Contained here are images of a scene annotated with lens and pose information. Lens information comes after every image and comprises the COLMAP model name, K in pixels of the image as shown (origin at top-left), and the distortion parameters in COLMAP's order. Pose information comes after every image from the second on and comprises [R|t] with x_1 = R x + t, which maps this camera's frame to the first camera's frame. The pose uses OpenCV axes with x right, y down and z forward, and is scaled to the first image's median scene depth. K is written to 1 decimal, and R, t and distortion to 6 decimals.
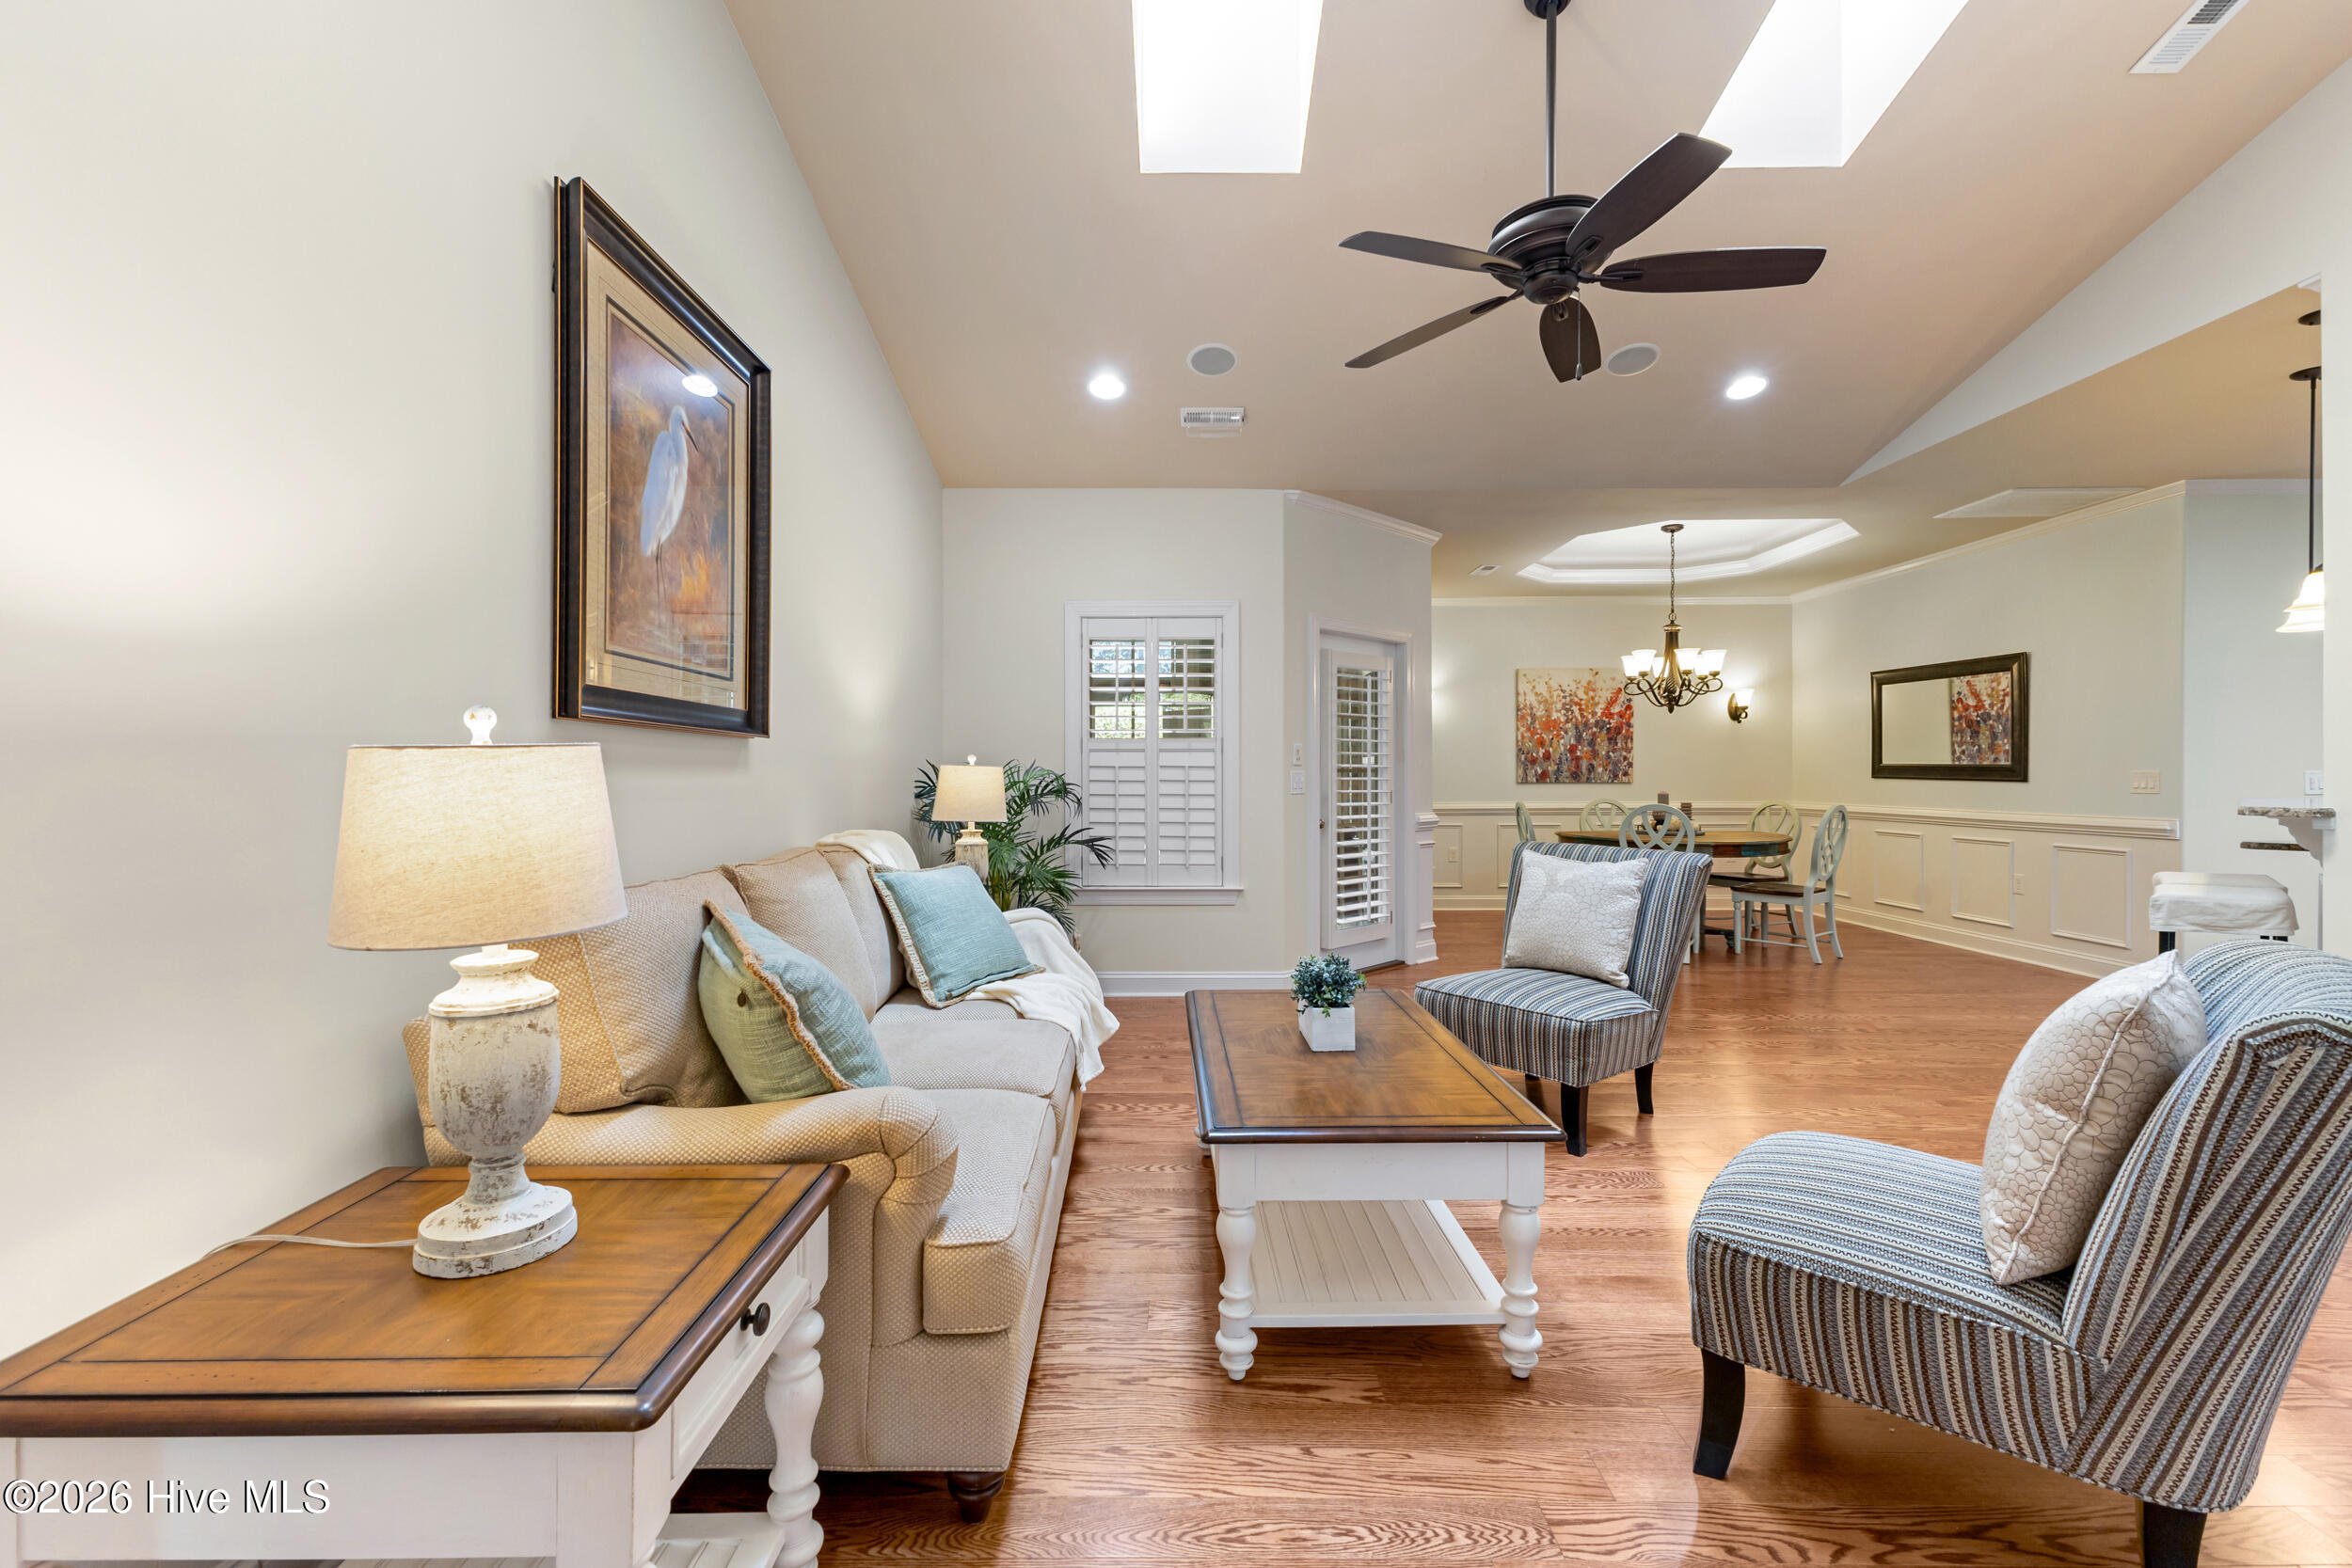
lens RADIAL K [[1011.3, 0, 1178.8], [0, 1011.3, 779.6], [0, 0, 1]] dist [0.009846, -0.003354]
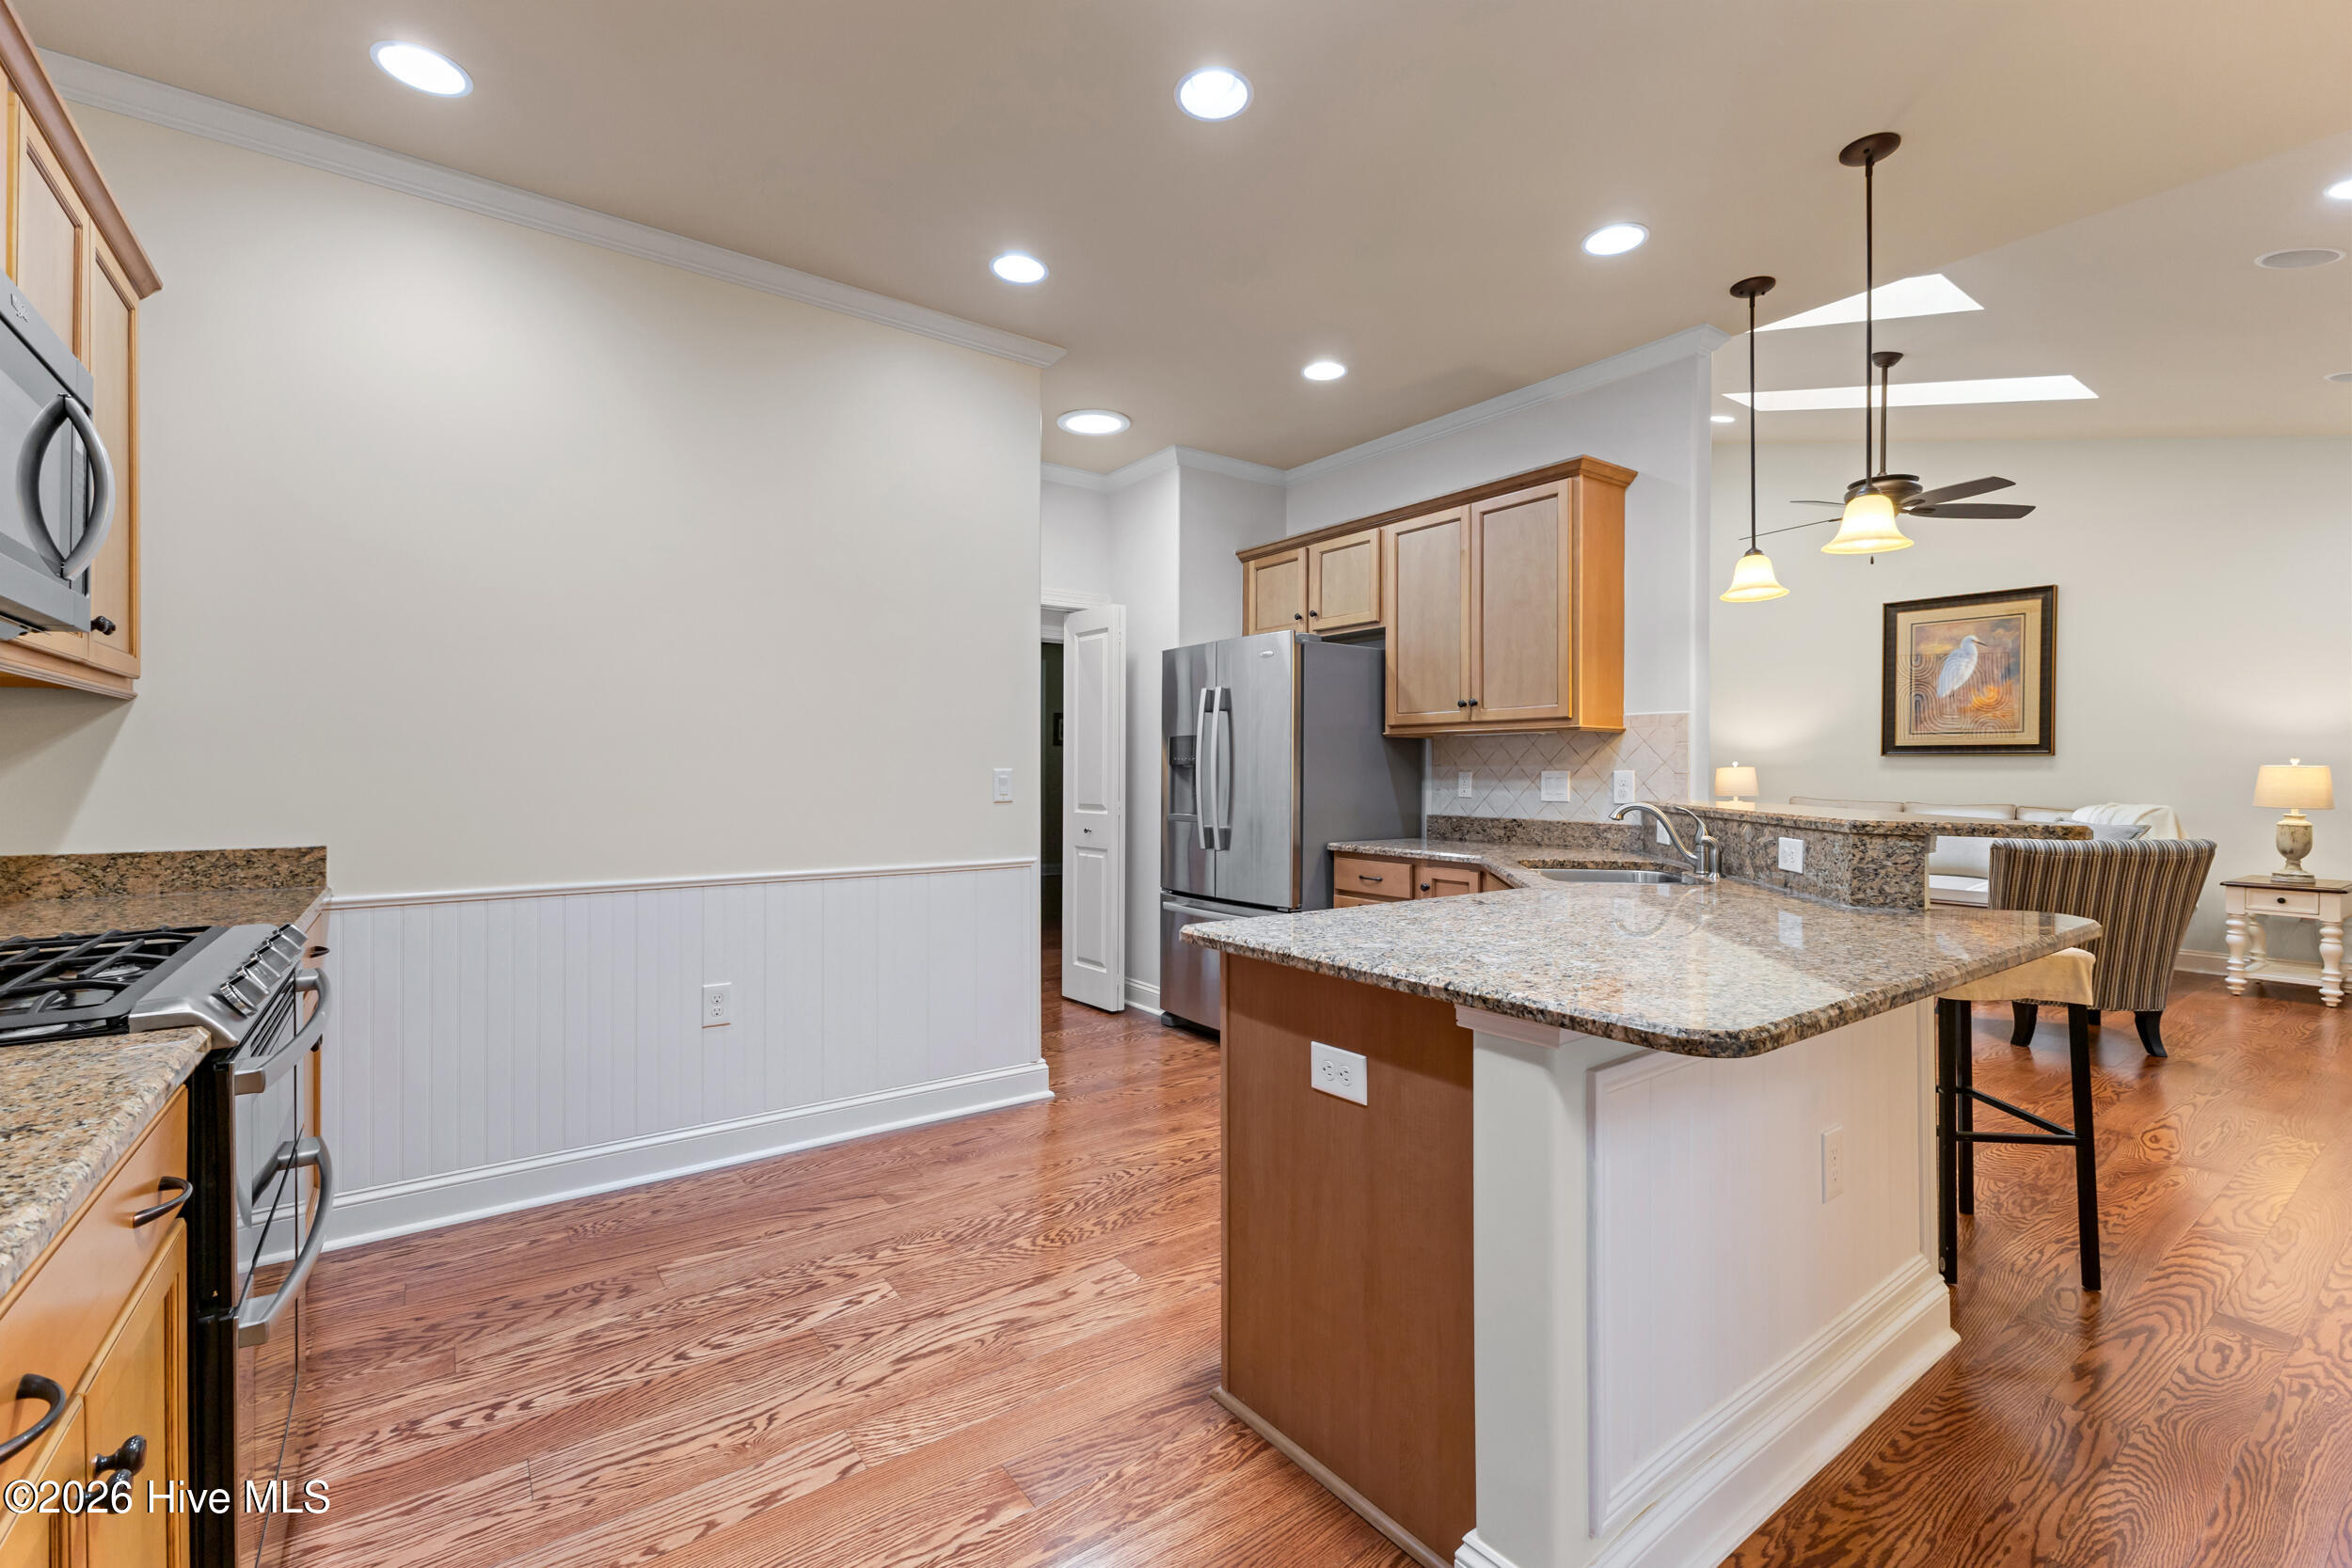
lens RADIAL K [[1011.3, 0, 1179.2], [0, 1011.3, 776.6], [0, 0, 1]] dist [0.009846, -0.003354]
pose [[-0.794885, 0.002008, -0.606757, 1.300945], [-0.005194, 0.999935, 0.010115, -0.004203], [0.606738, 0.011192, -0.794823, 0.865914]]
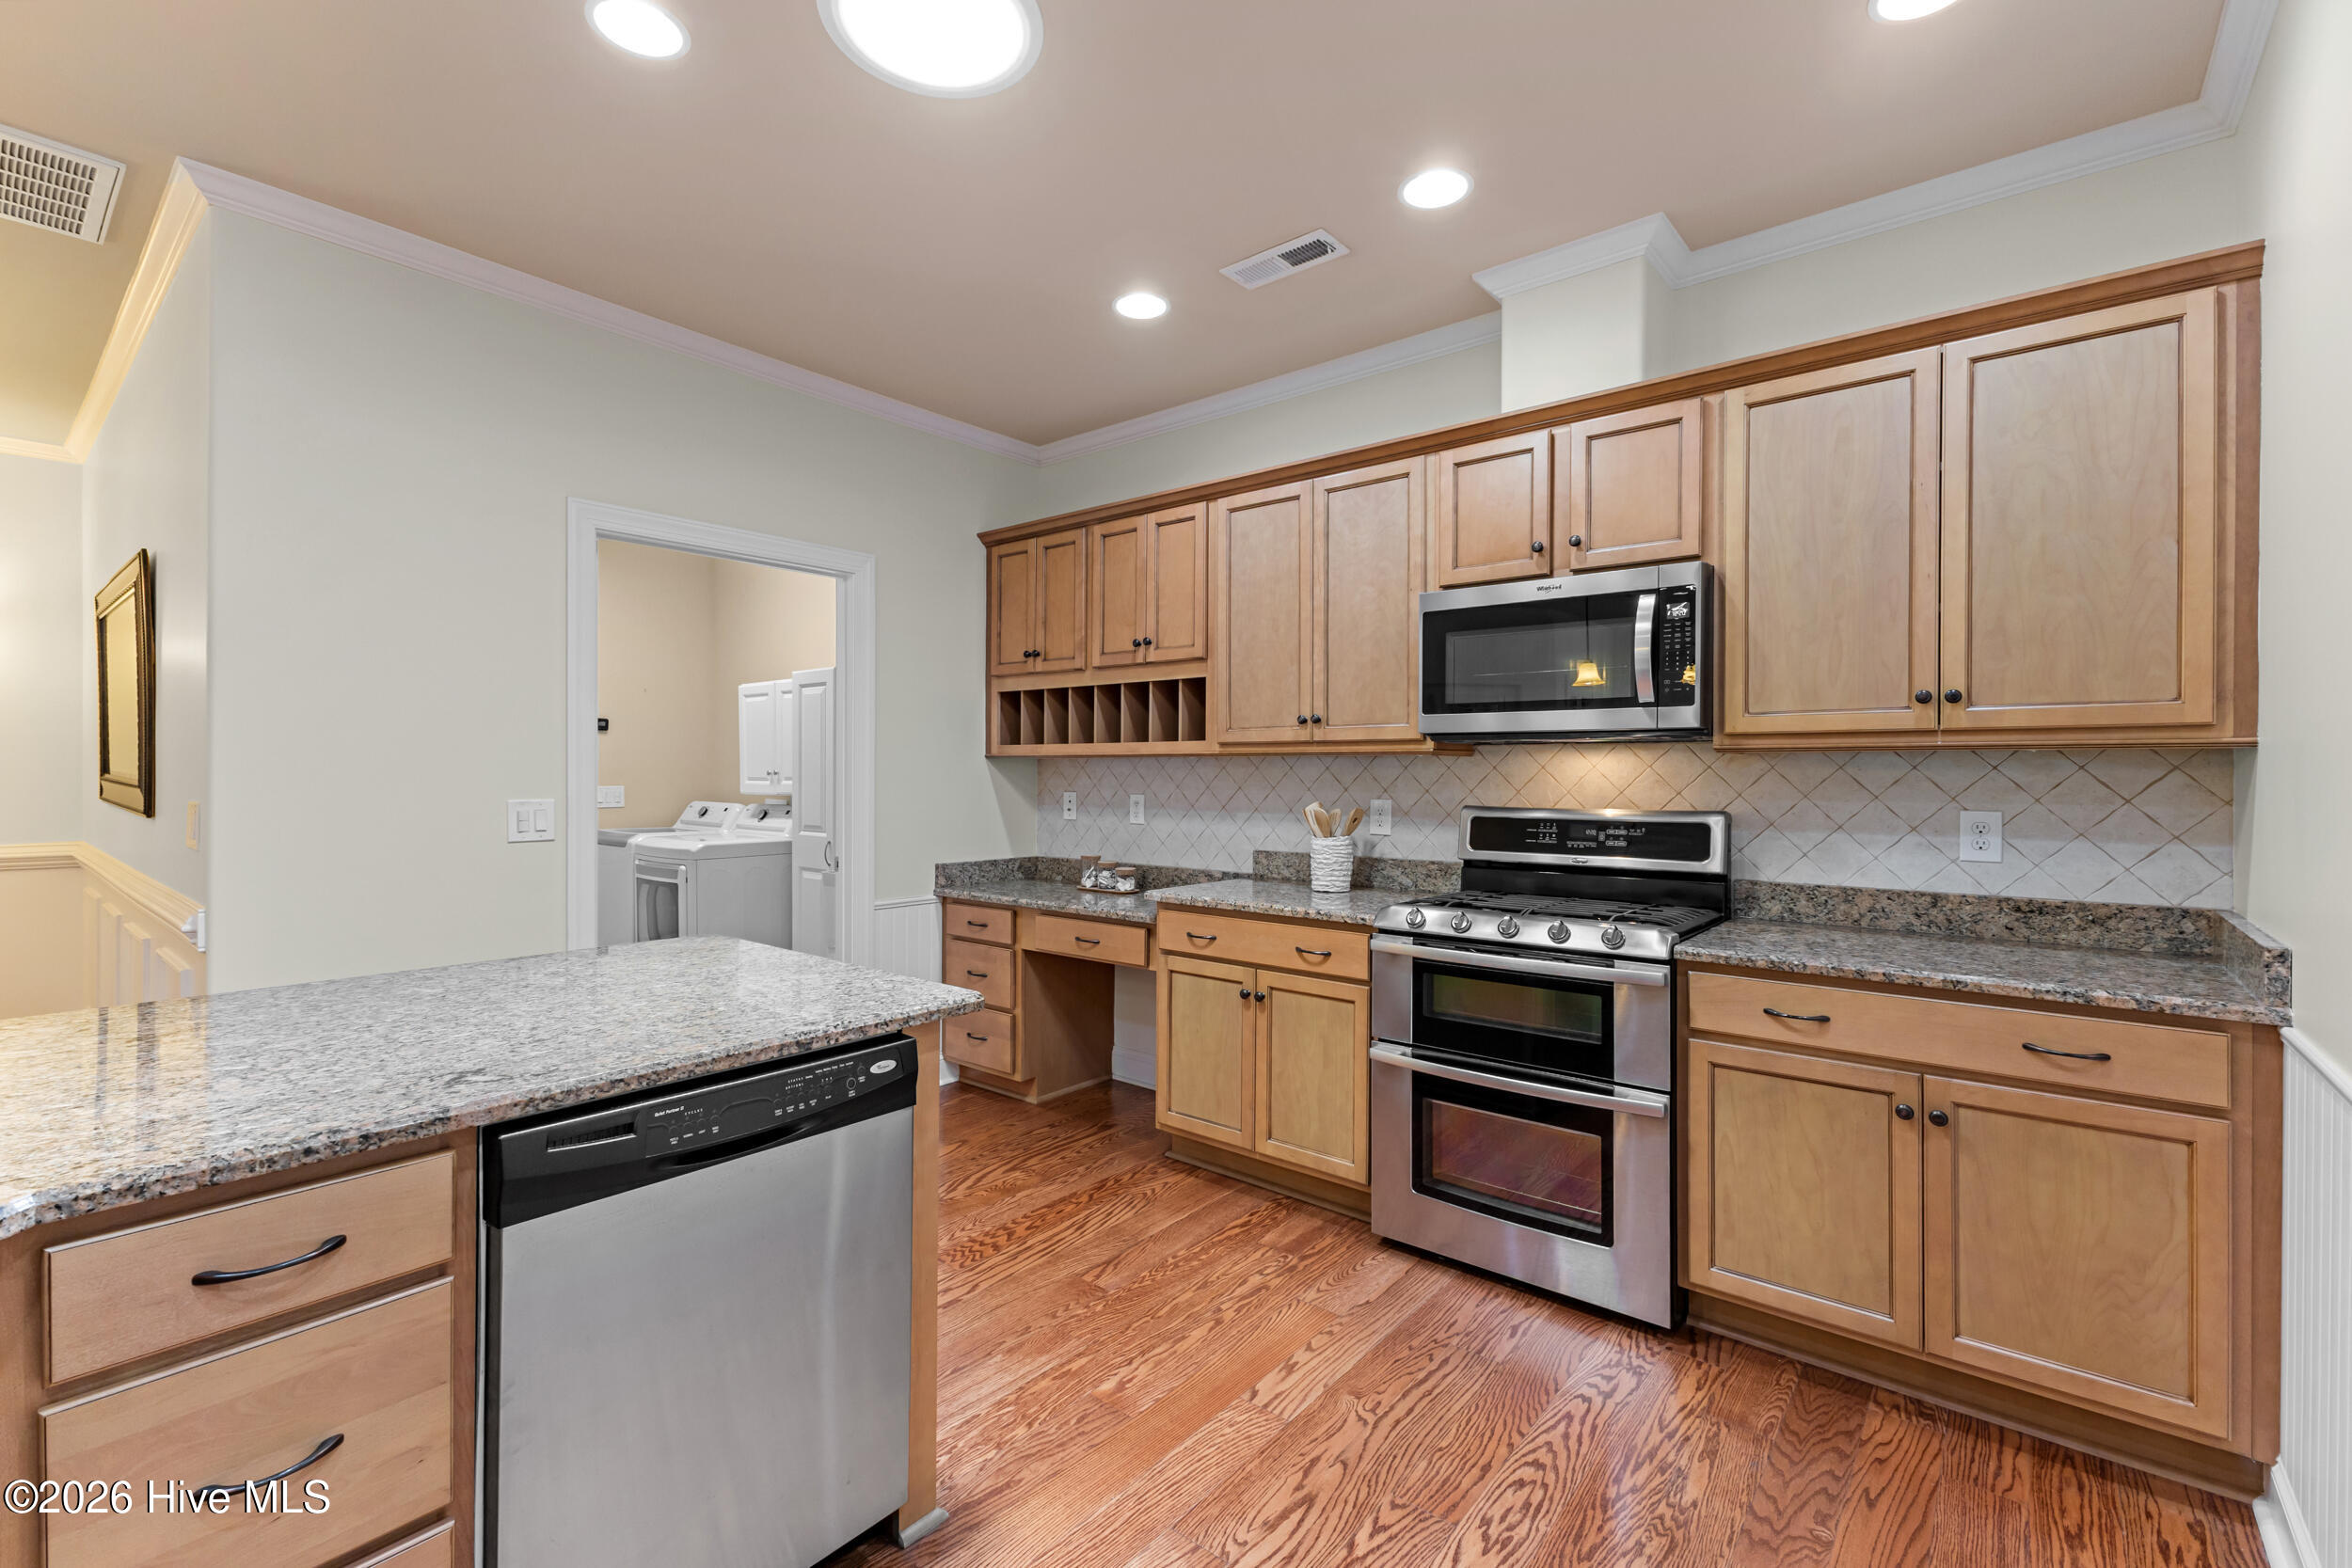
lens RADIAL K [[1011.3, 0, 1177.3], [0, 1011.3, 779.5], [0, 0, 1]] dist [0.009846, -0.003354]
pose [[0.625737, 0.000462, 0.780034, 0.888365], [-0.000633, 1.000000, -0.000085, -0.017972], [-0.780034, -0.000441, 0.625737, 0.356369]]
